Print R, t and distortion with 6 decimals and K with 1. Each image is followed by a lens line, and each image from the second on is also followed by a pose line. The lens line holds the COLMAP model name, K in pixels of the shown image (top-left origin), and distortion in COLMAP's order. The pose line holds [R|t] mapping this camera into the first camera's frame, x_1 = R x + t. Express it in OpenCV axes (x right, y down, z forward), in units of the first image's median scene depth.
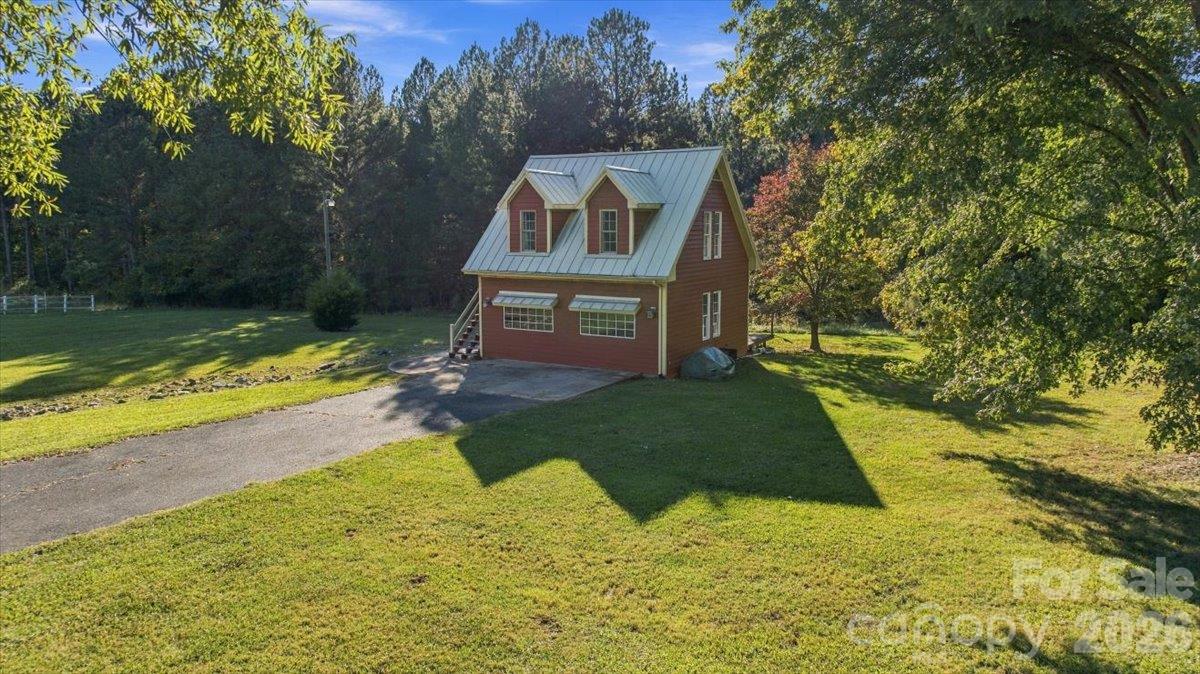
lens RADIAL K [[845.7, 0, 600.0], [0, 845.7, 337.0], [0, 0, 1]] dist [-0.009220, -0.004633]
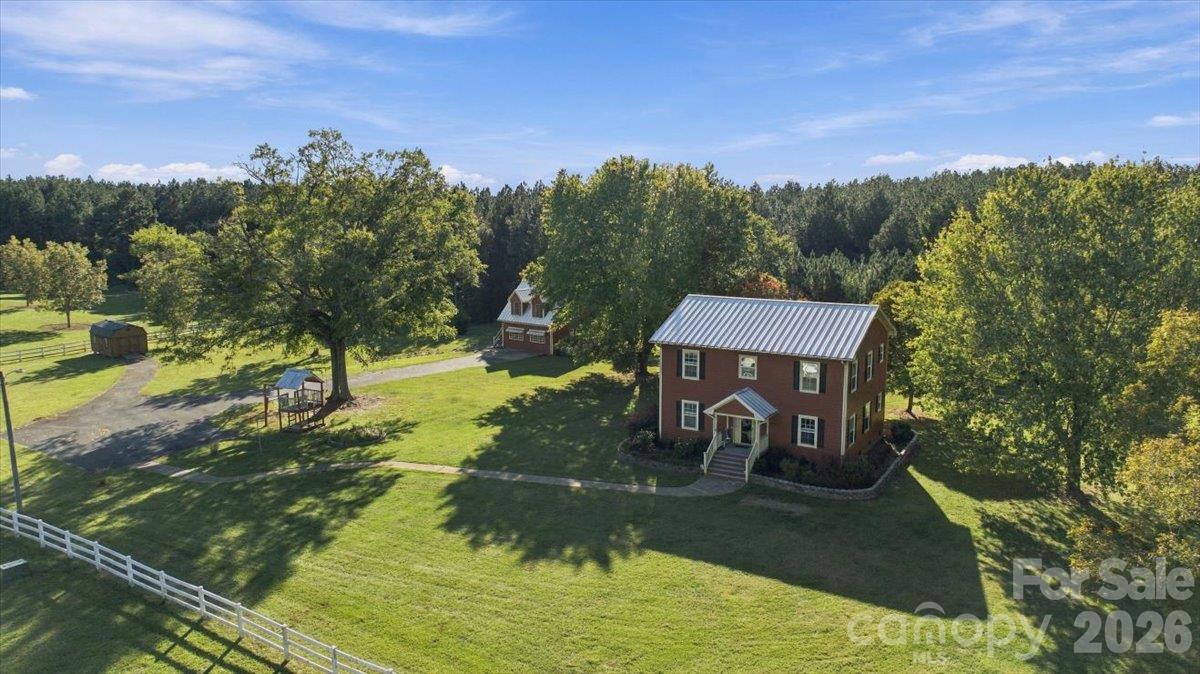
lens RADIAL K [[845.7, 0, 600.0], [0, 845.7, 337.0], [0, 0, 1]] dist [-0.009220, -0.004633]
pose [[0.989803, 0.021779, -0.140769, 0.680216], [-0.019066, 0.999606, 0.020592, -0.089770], [0.141162, -0.017698, 0.989828, -2.128826]]
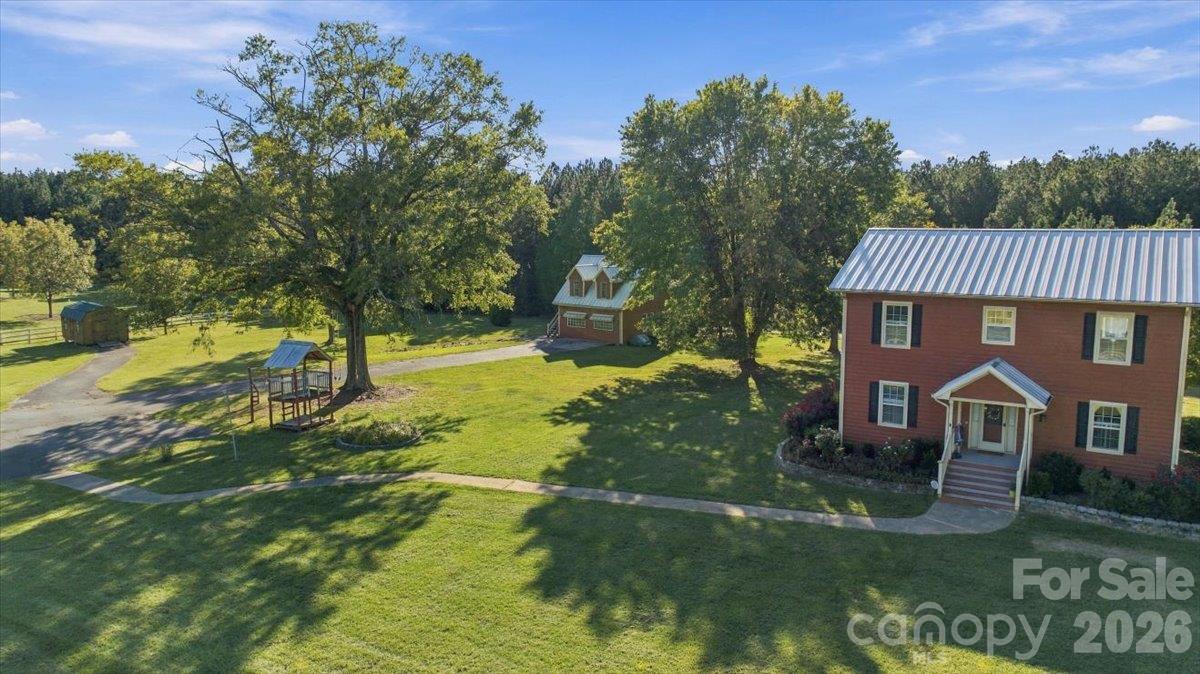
lens RADIAL K [[845.7, 0, 600.0], [0, 845.7, 337.0], [0, 0, 1]] dist [-0.009220, -0.004633]
pose [[0.985471, 0.022531, -0.168345, 0.426709], [-0.023012, 0.999735, -0.000906, 0.024022], [0.168280, 0.004767, 0.985728, -1.554978]]
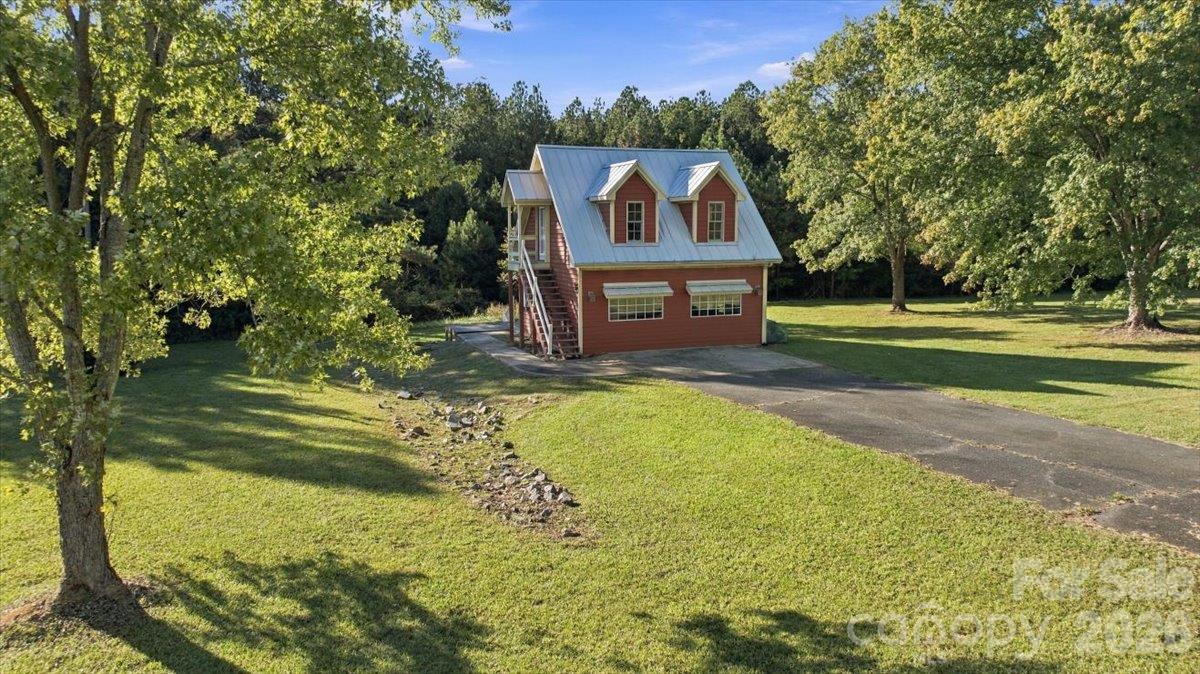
lens RADIAL K [[845.7, 0, 600.0], [0, 845.7, 337.0], [0, 0, 1]] dist [-0.009220, -0.004633]
pose [[0.662576, -0.102690, 0.741921, -0.858822], [0.098377, 0.993907, 0.049711, -0.042370], [-0.742506, 0.040051, 0.668641, 0.362519]]
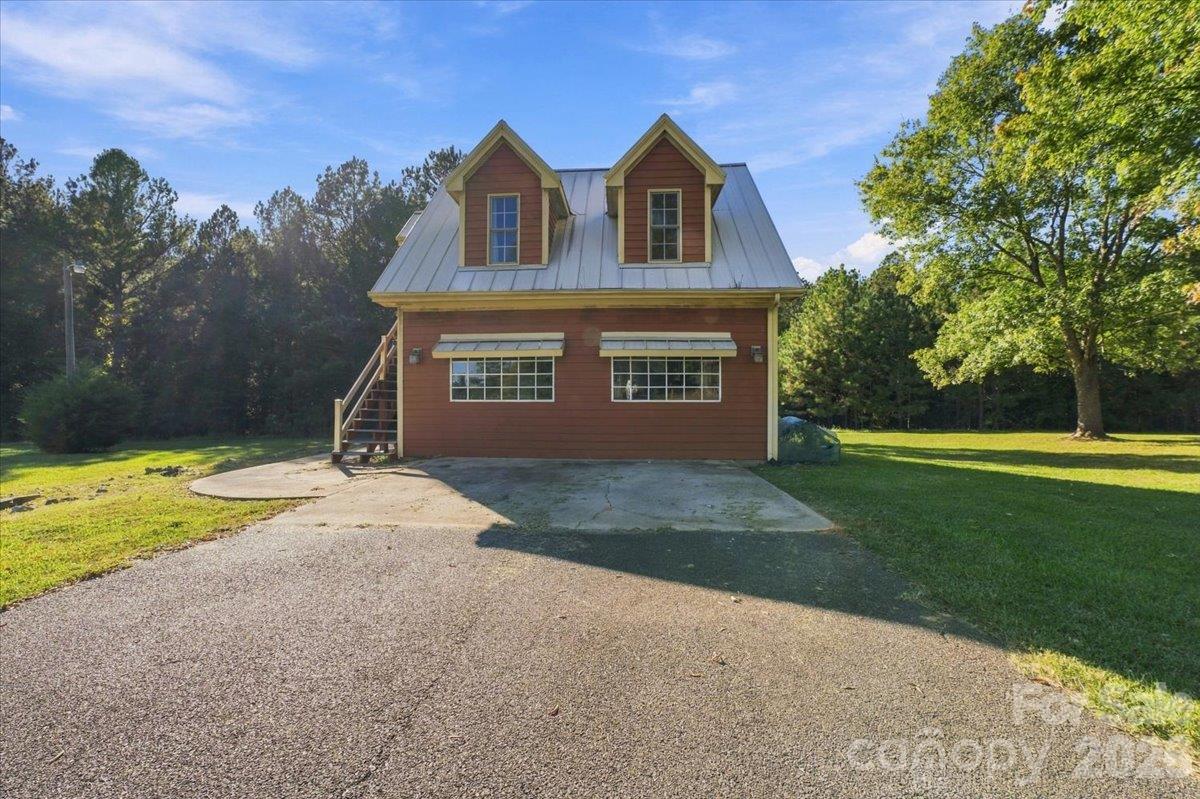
lens RADIAL K [[522.4, 0, 600.0], [0, 522.4, 399.5], [0, 0, 1]] dist [-0.001687, -0.000366]
pose [[0.900984, 0.004511, 0.433829, -0.176418], [0.058945, 0.989401, -0.132705, 0.039132], [-0.429829, 0.145137, 0.891169, 0.667448]]
